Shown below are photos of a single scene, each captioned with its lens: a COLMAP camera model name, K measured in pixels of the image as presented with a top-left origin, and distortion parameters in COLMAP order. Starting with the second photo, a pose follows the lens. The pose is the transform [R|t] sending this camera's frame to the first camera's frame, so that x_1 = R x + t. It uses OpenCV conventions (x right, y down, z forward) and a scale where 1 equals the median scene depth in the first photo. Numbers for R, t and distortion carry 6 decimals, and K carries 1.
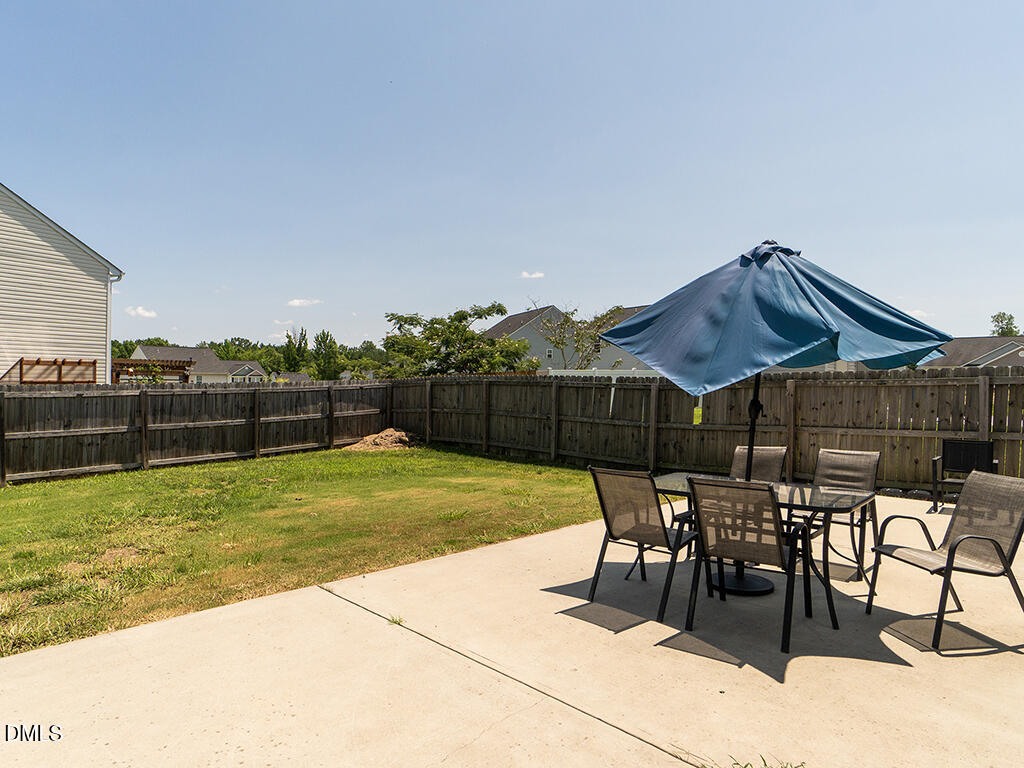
lens RADIAL K [[633.9, 0, 477.5], [0, 633.9, 385.8], [0, 0, 1]] dist [0.002048, -0.002292]
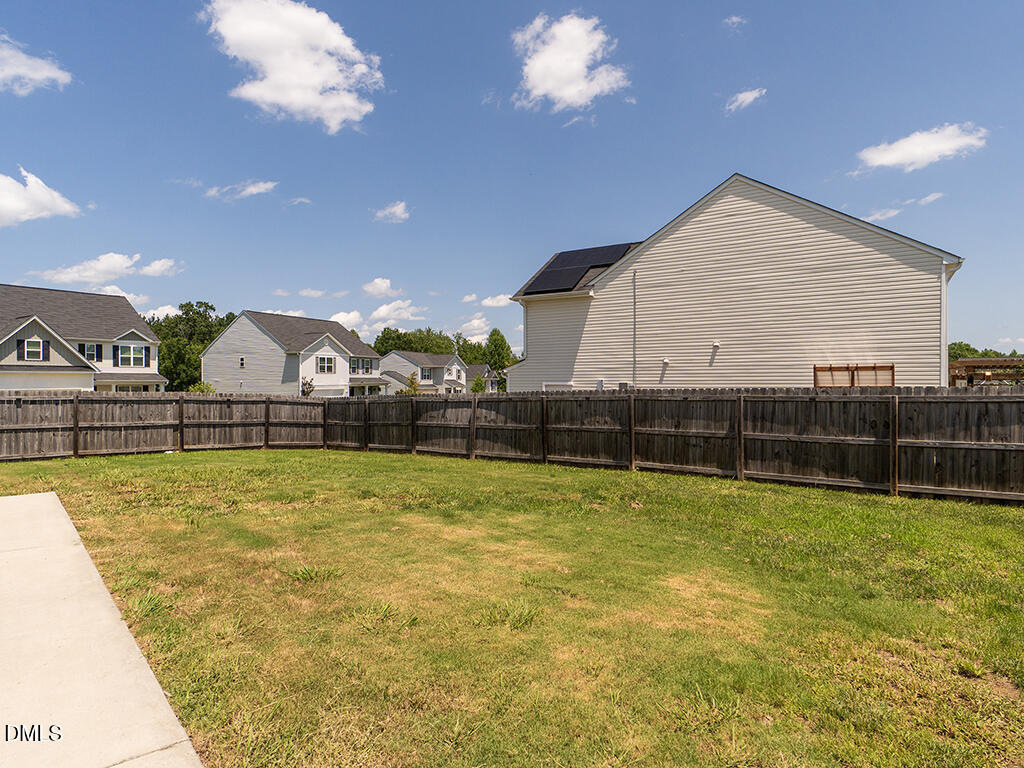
lens RADIAL K [[577.6, 0, 532.2], [0, 577.6, 376.3], [0, 0, 1]] dist [0.015201, -0.003903]
pose [[0.006525, -0.021109, -0.999756, 0.264700], [-0.008618, 0.999739, -0.021165, -0.000052], [0.999942, 0.008754, 0.006341, 0.538806]]
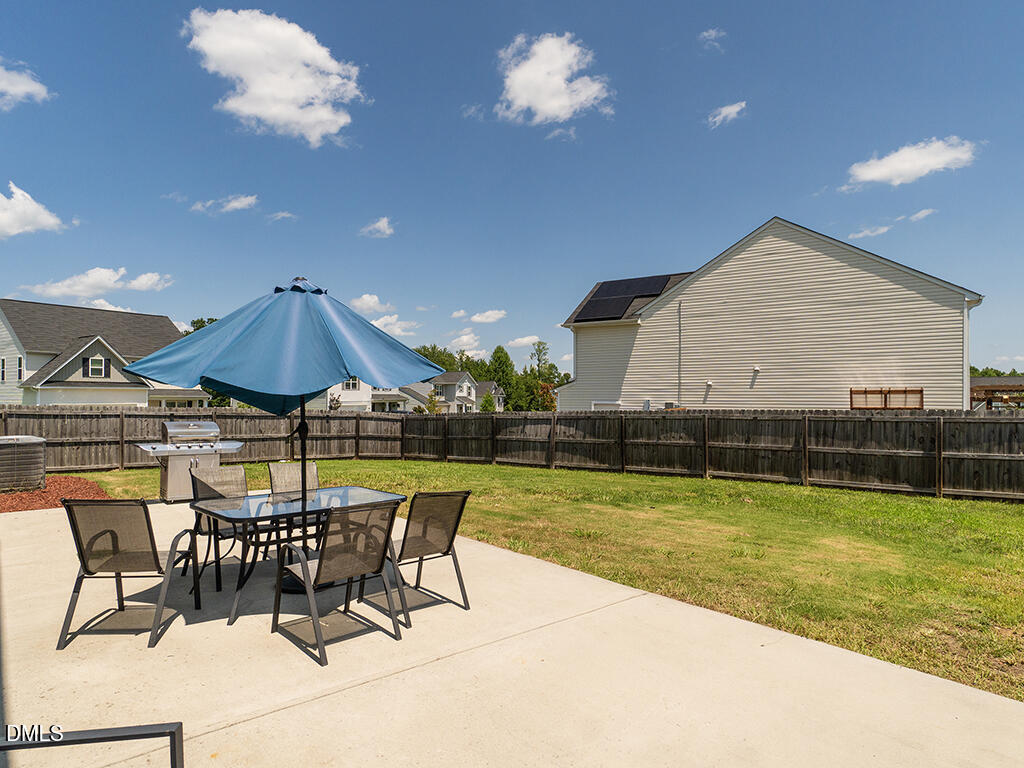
lens RADIAL K [[577.6, 0, 520.6], [0, 577.6, 387.3], [0, 0, 1]] dist [0.015201, -0.003903]
pose [[-0.004020, -0.030212, -0.999535, 0.410781], [-0.014315, 0.999443, -0.030151, -0.003742], [0.999889, 0.014187, -0.004450, 0.387456]]
